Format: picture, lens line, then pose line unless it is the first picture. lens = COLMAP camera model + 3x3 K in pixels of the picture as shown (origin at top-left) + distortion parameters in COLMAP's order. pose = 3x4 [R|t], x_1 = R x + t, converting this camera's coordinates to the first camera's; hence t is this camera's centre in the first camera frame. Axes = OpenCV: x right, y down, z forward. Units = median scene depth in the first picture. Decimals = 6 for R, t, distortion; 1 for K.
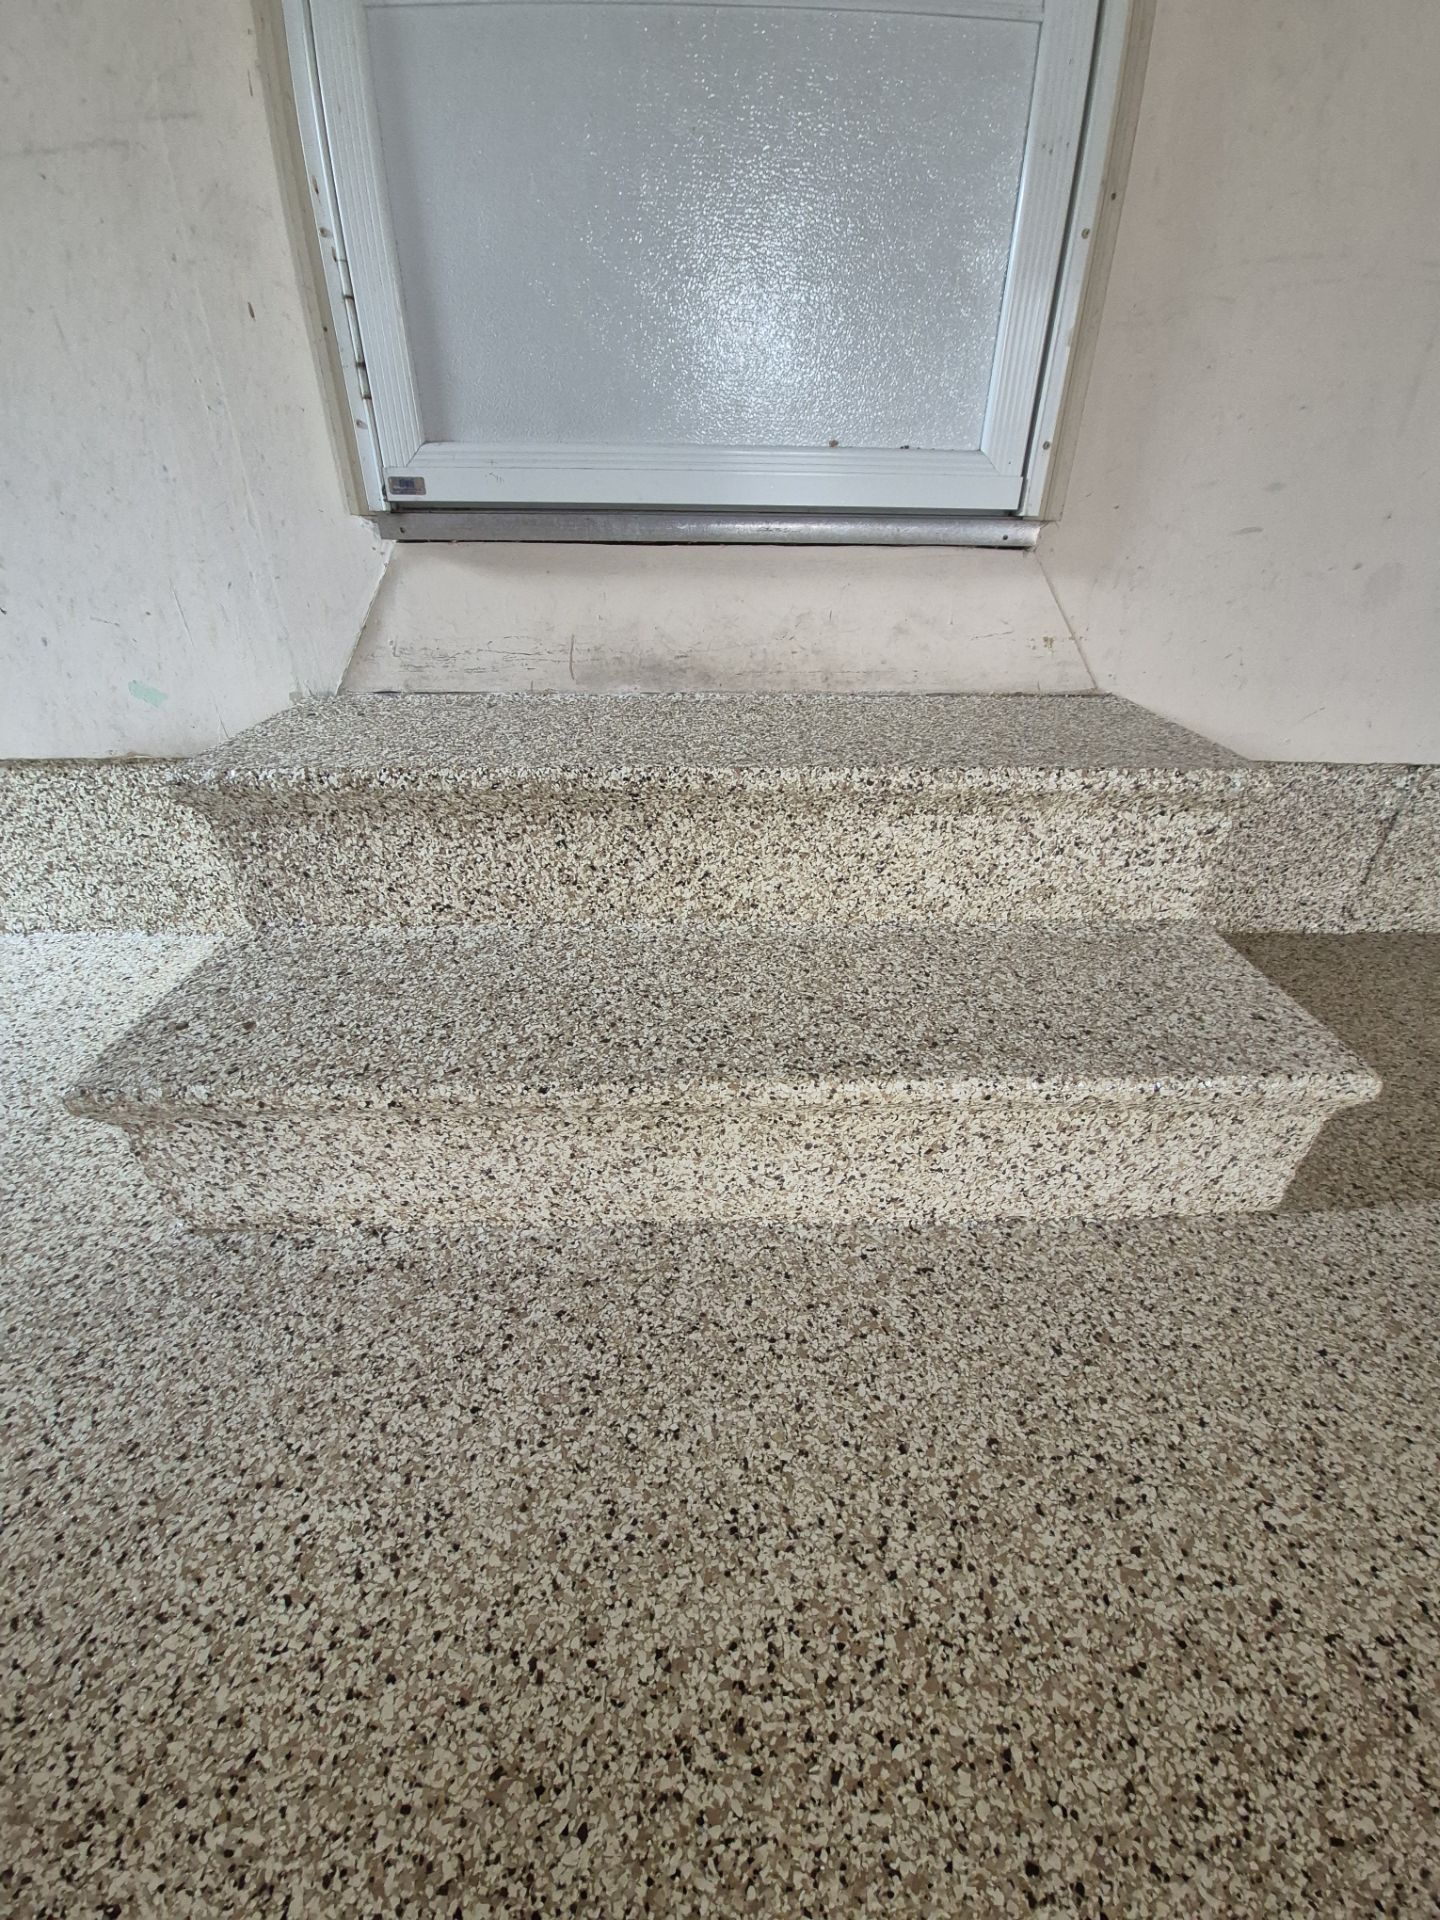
lens RADIAL K [[756.5, 0, 727.3], [0, 756.5, 959.0], [0, 0, 1]] dist [0.022438, -0.019141]
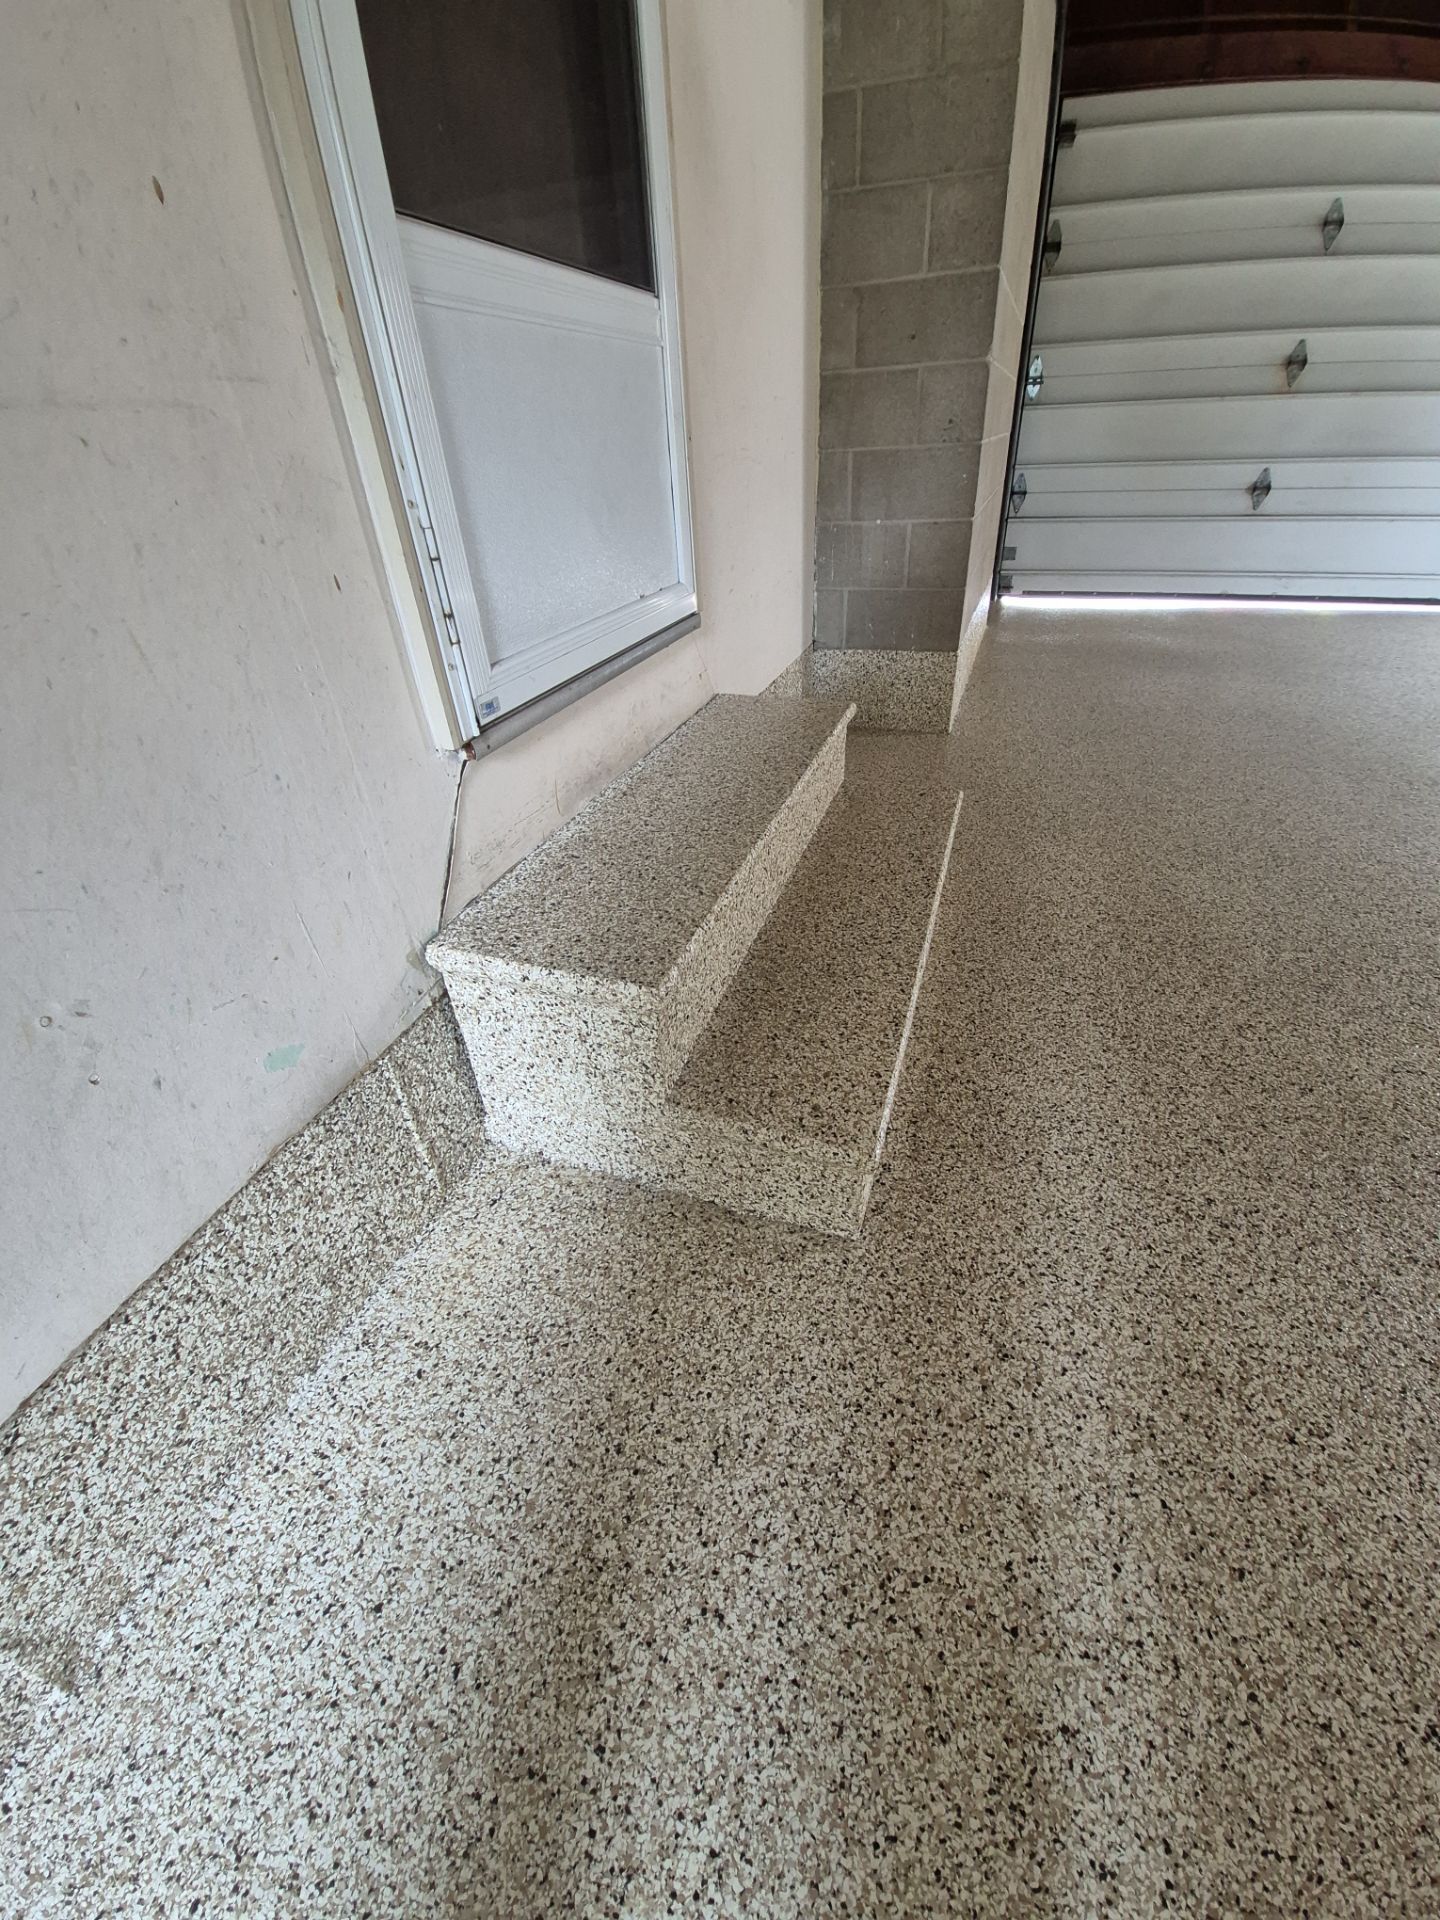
lens RADIAL K [[756.5, 0, 727.3], [0, 756.5, 959.0], [0, 0, 1]] dist [0.022438, -0.019141]
pose [[0.346424, -0.553241, 0.757572, -1.416042], [0.524860, 0.783654, 0.332278, -0.559517], [-0.777504, 0.282510, 0.561850, 0.245937]]
